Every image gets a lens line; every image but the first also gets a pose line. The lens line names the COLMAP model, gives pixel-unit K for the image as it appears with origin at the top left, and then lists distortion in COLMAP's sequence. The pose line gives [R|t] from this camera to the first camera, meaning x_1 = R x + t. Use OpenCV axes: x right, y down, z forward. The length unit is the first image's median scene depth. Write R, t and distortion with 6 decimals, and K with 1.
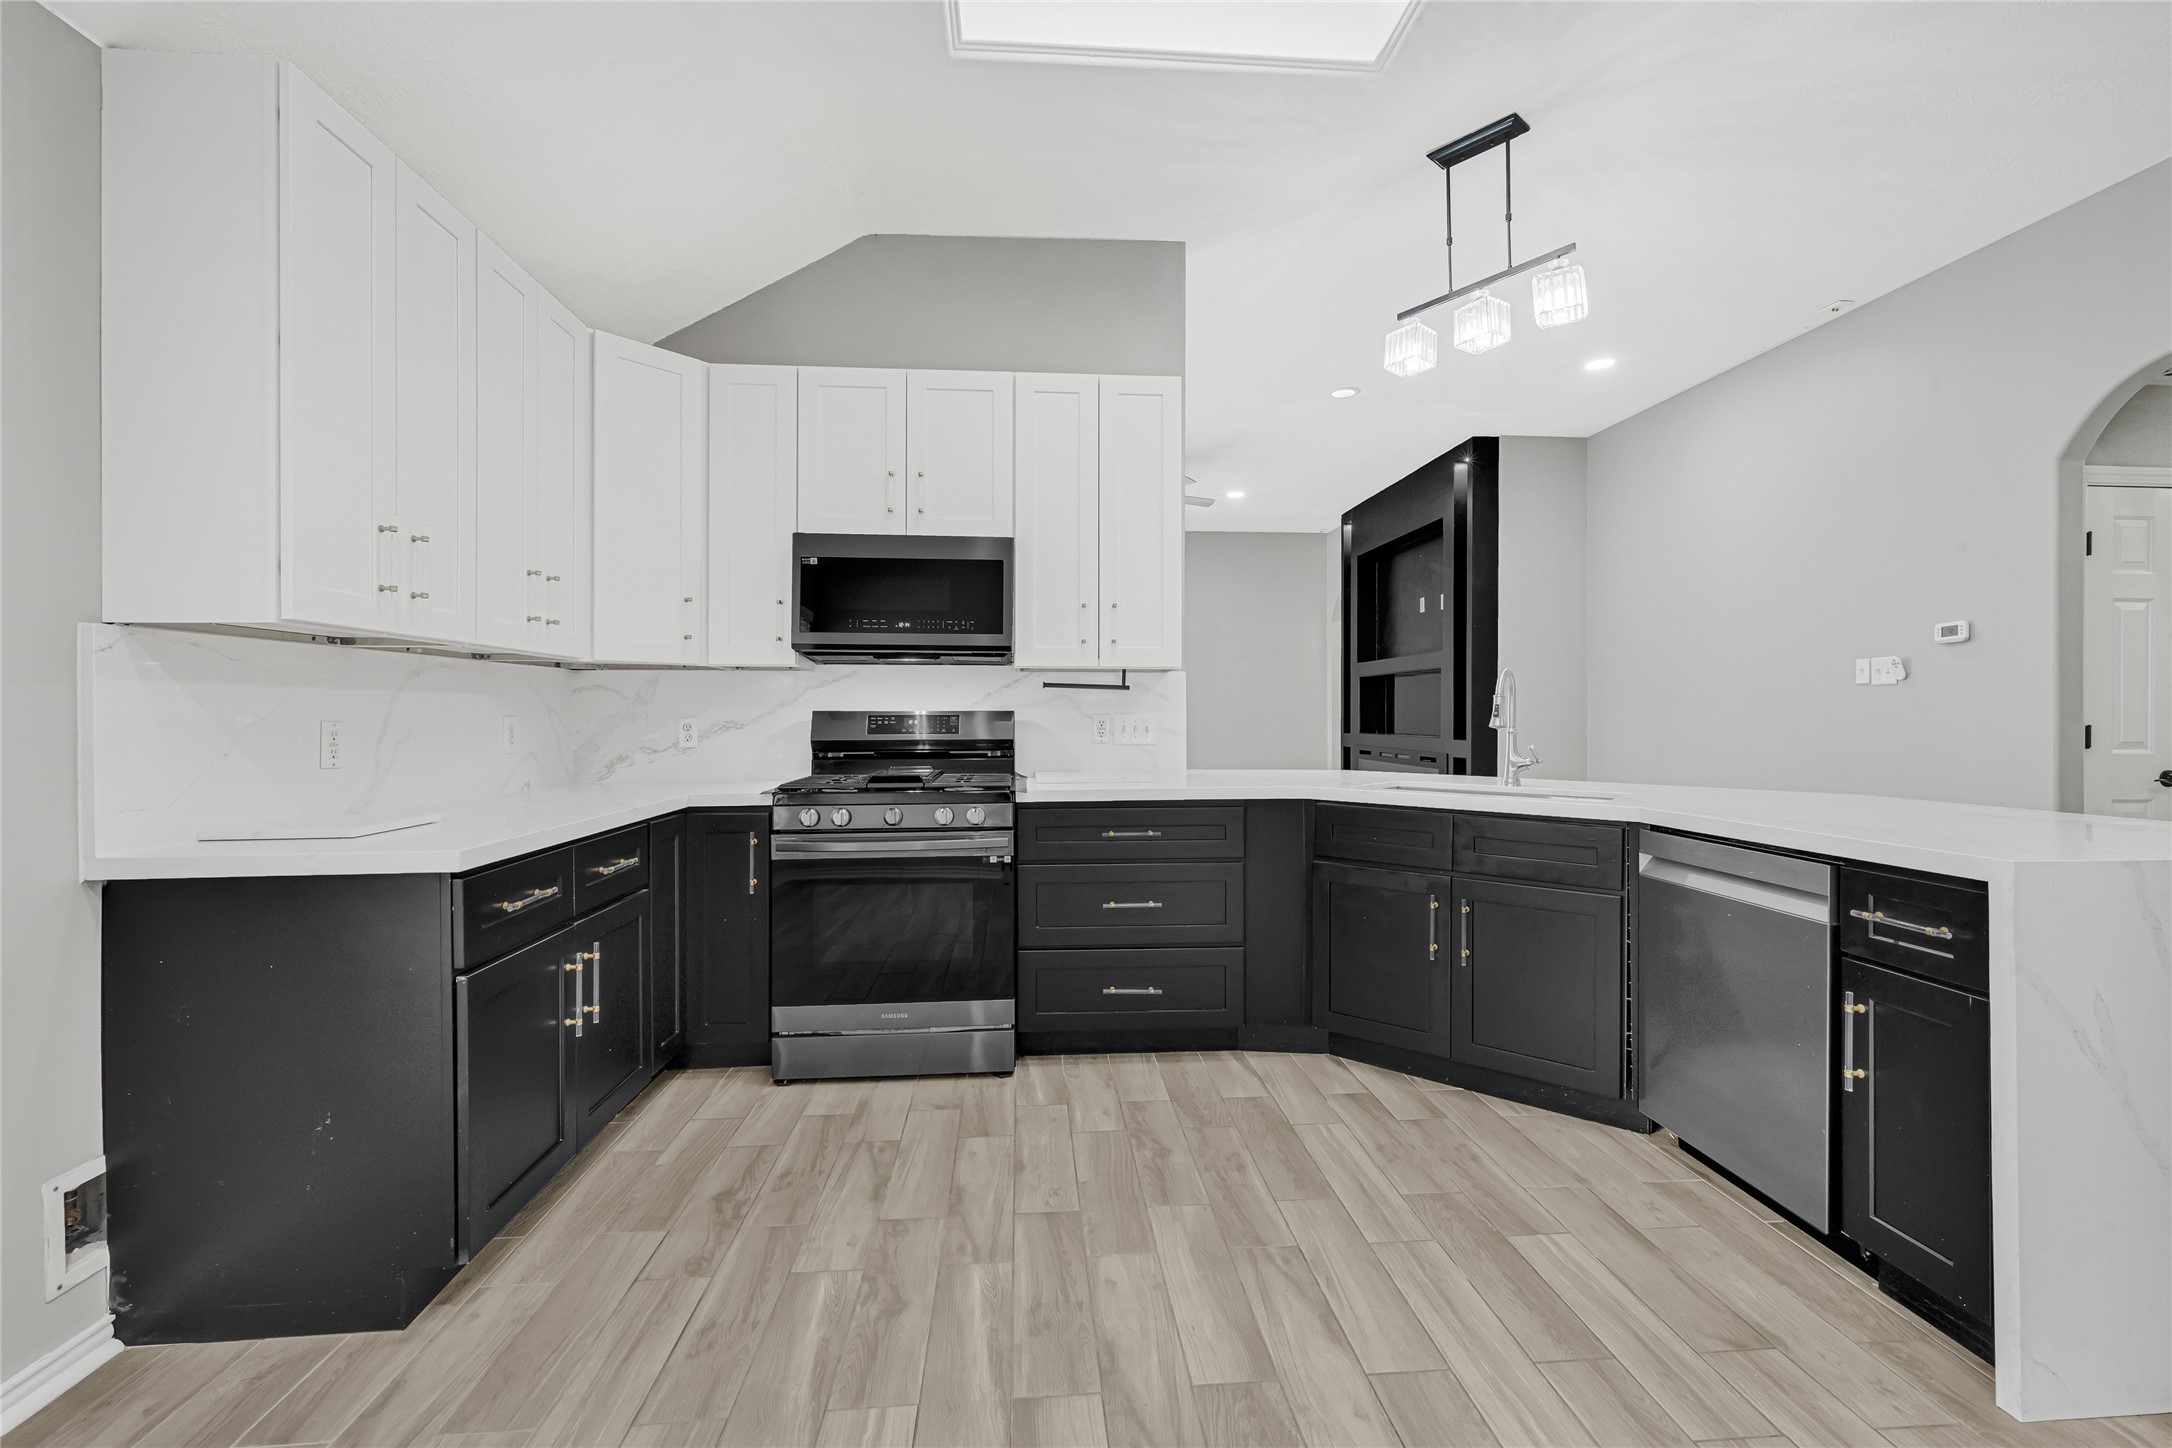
lens RADIAL K [[940.8, 0, 1088.4], [0, 940.8, 711.6], [0, 0, 1]] dist [-0.000895, -0.000155]
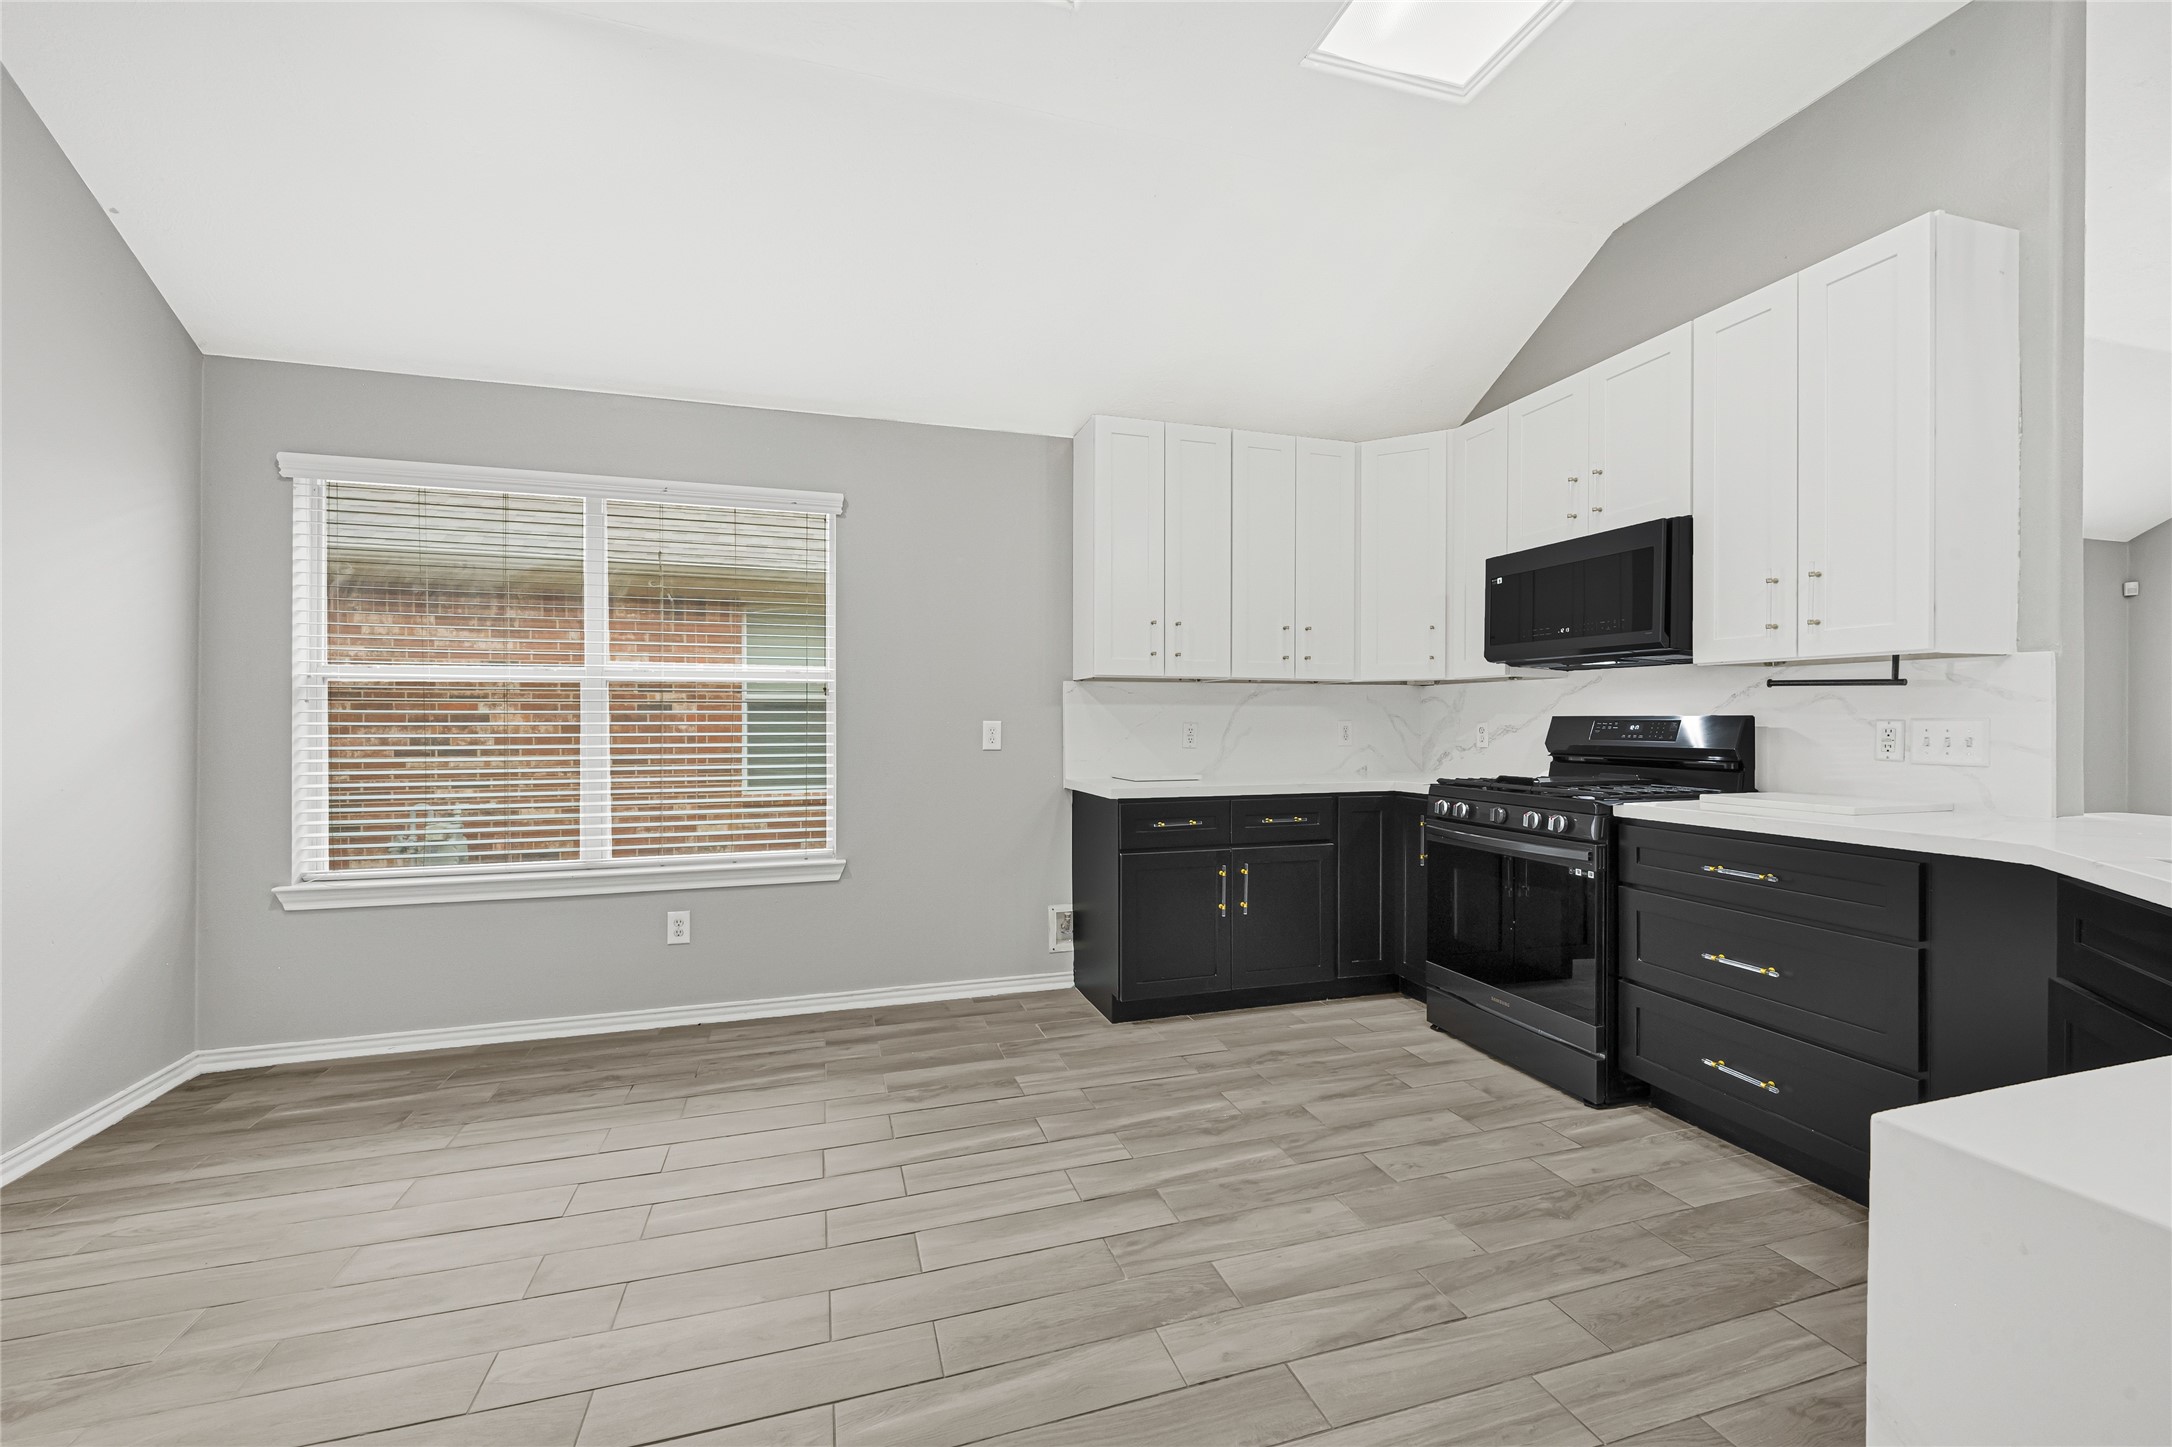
lens RADIAL K [[876.5, 0, 1089.2], [0, 876.5, 719.6], [0, 0, 1]] dist [0.000764, 0.000128]
pose [[0.218460, 0.001256, -0.975845, 0.806998], [0.001736, 0.999997, 0.001676, 0.000579], [0.975844, -0.002060, 0.218457, 0.398461]]
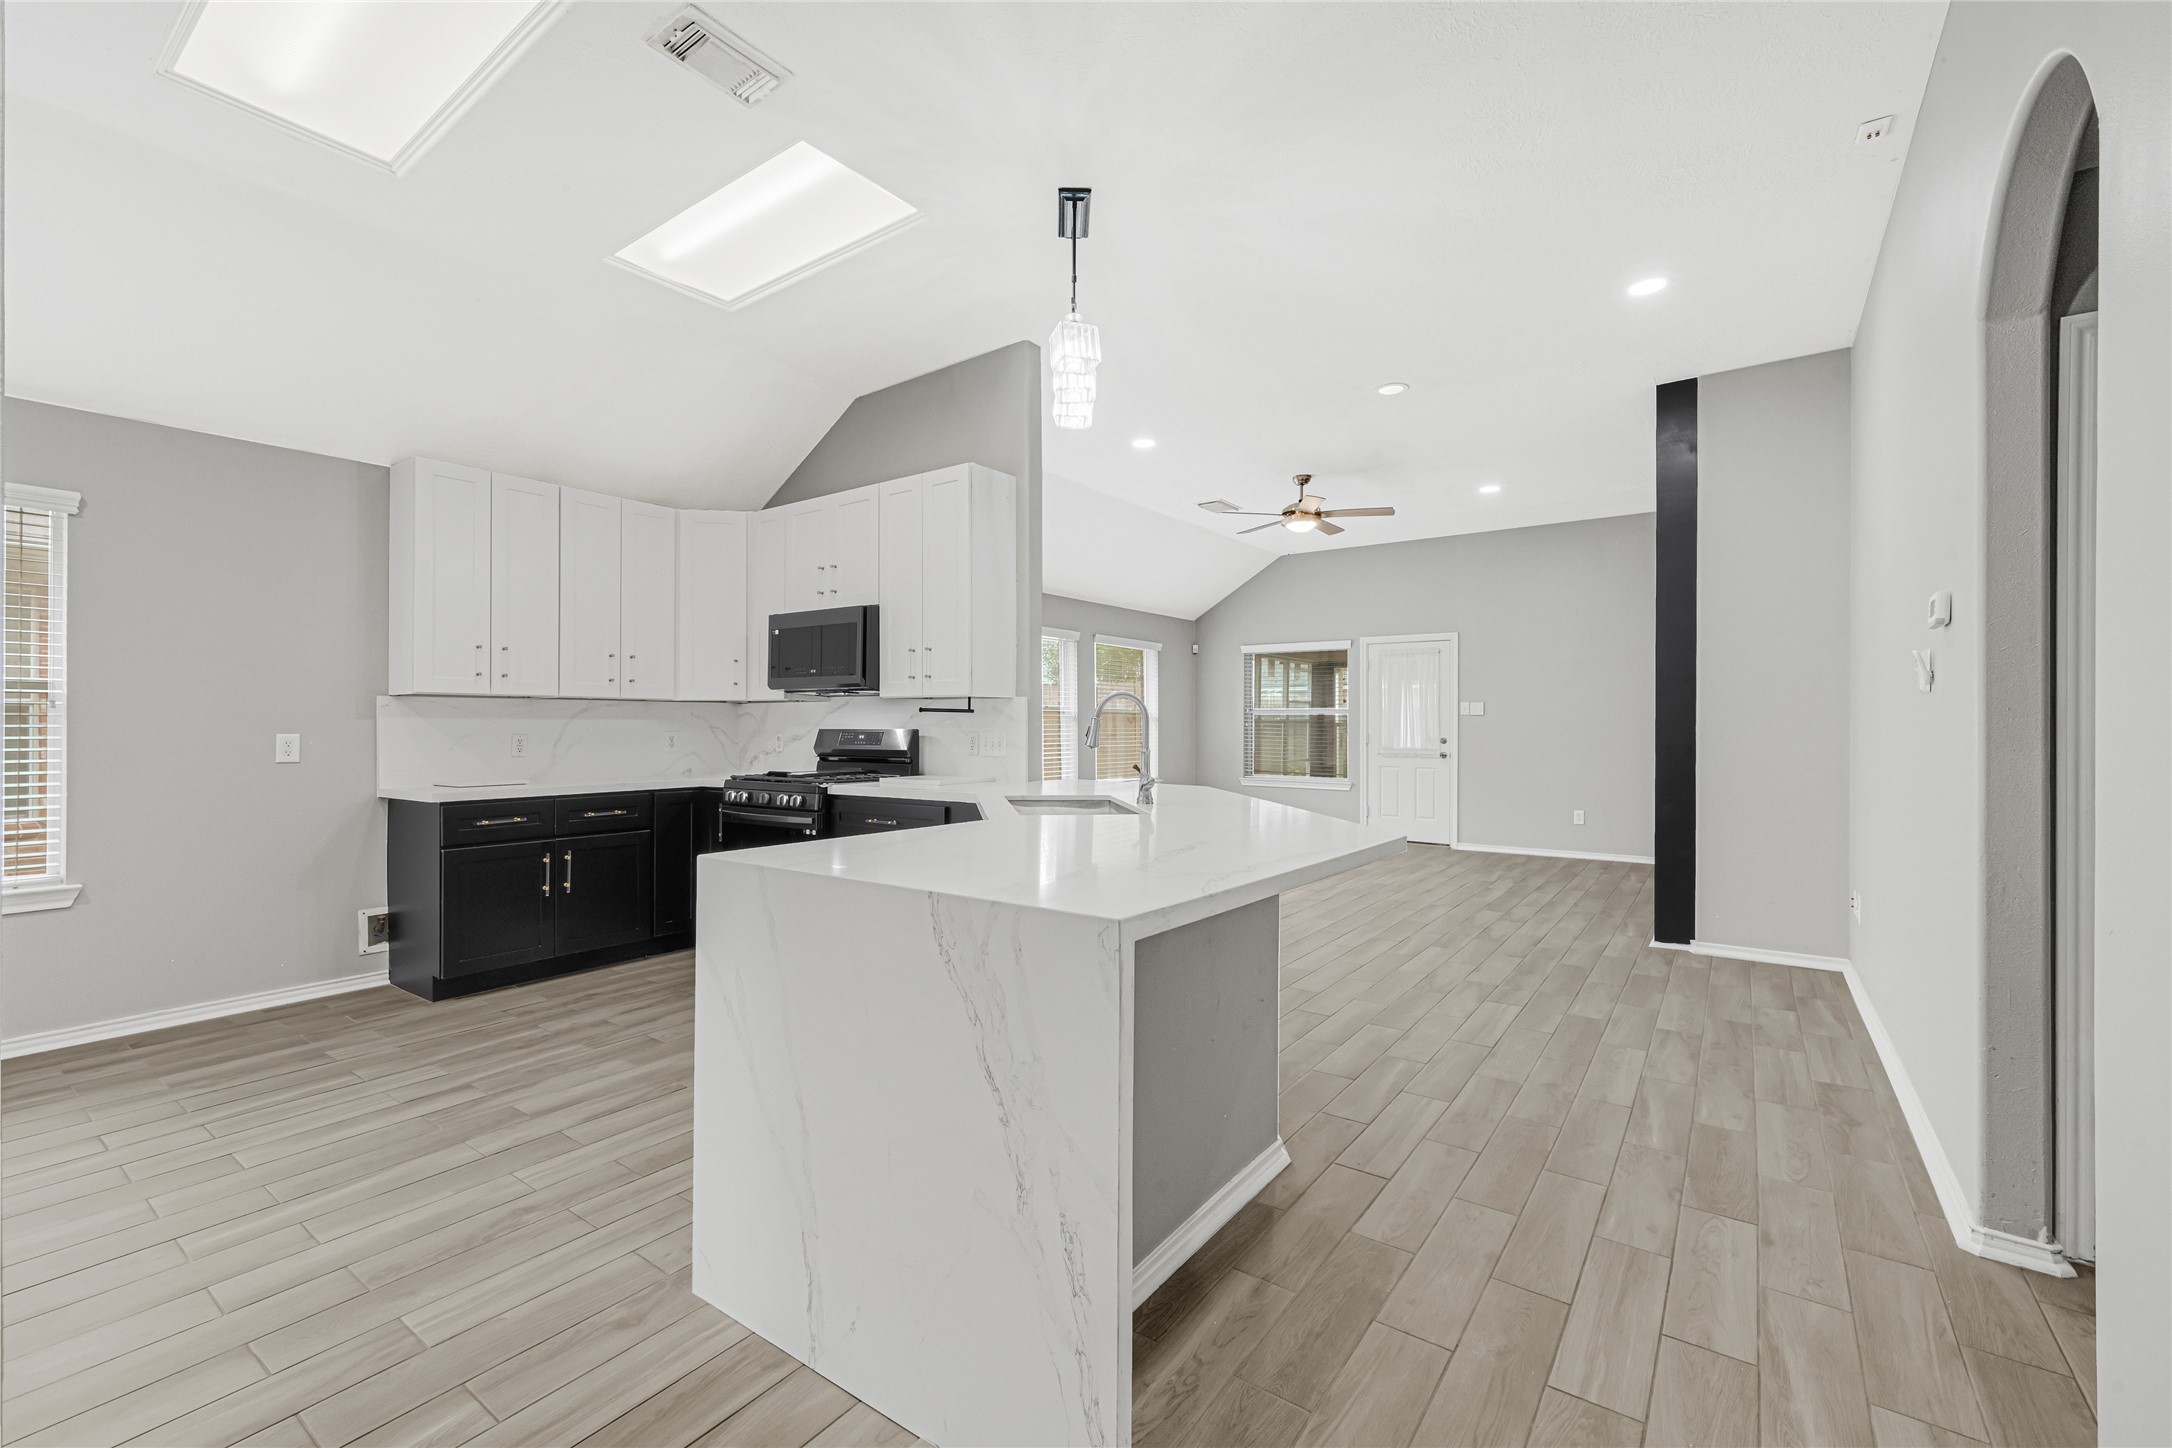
lens RADIAL K [[905.1, 0, 1090.7], [0, 905.1, 721.6], [0, 0, 1]] dist [-0.000715, -0.000047]
pose [[0.763625, -0.001558, -0.645658, 1.402584], [0.000416, 0.999998, -0.001920, -0.013517], [0.645660, 0.001198, 0.763624, 0.260306]]
